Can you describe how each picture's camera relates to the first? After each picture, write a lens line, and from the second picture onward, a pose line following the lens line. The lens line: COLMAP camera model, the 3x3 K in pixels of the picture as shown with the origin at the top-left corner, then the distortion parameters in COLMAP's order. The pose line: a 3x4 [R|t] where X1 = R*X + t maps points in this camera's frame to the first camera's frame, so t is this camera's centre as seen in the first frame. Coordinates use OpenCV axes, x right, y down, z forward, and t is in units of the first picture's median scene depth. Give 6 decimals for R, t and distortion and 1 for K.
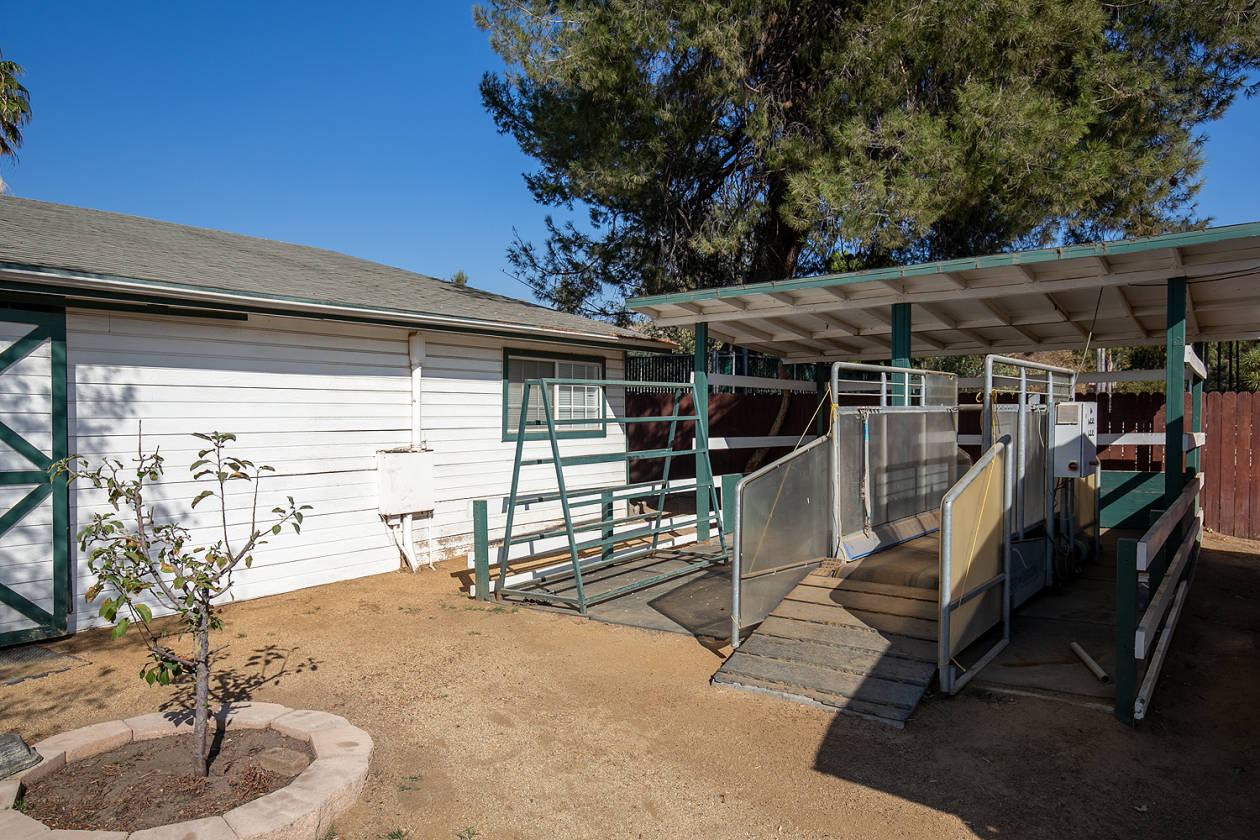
lens RADIAL K [[844.1, 0, 630.7], [0, 844.1, 423.4], [0, 0, 1]] dist [0.004939, 0.000811]
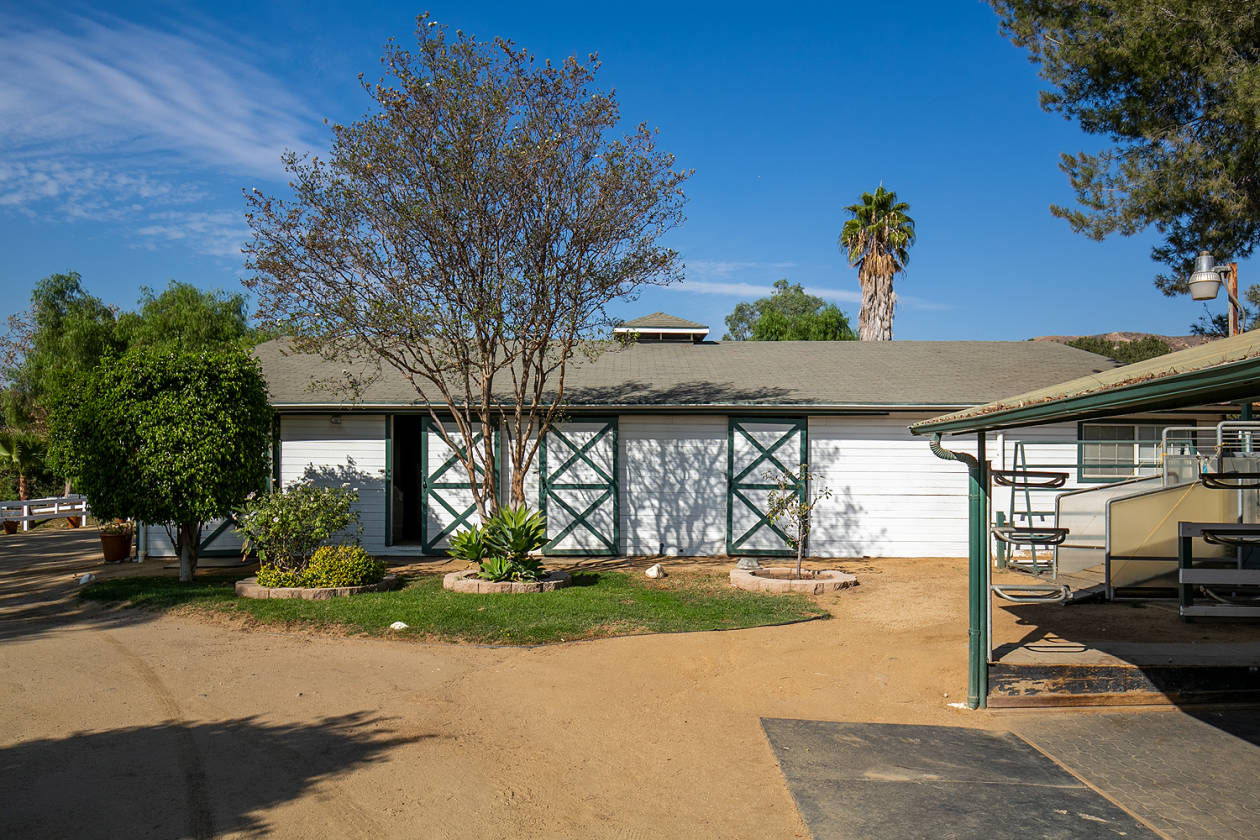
lens RADIAL K [[937.1, 0, 631.4], [0, 937.1, 425.1], [0, 0, 1]] dist [0.008914, 0.006133]
pose [[0.568087, -0.028770, -0.822465, 1.132992], [-0.022431, 0.998476, -0.050420, 0.031580], [0.822662, 0.047091, 0.566576, -0.841240]]
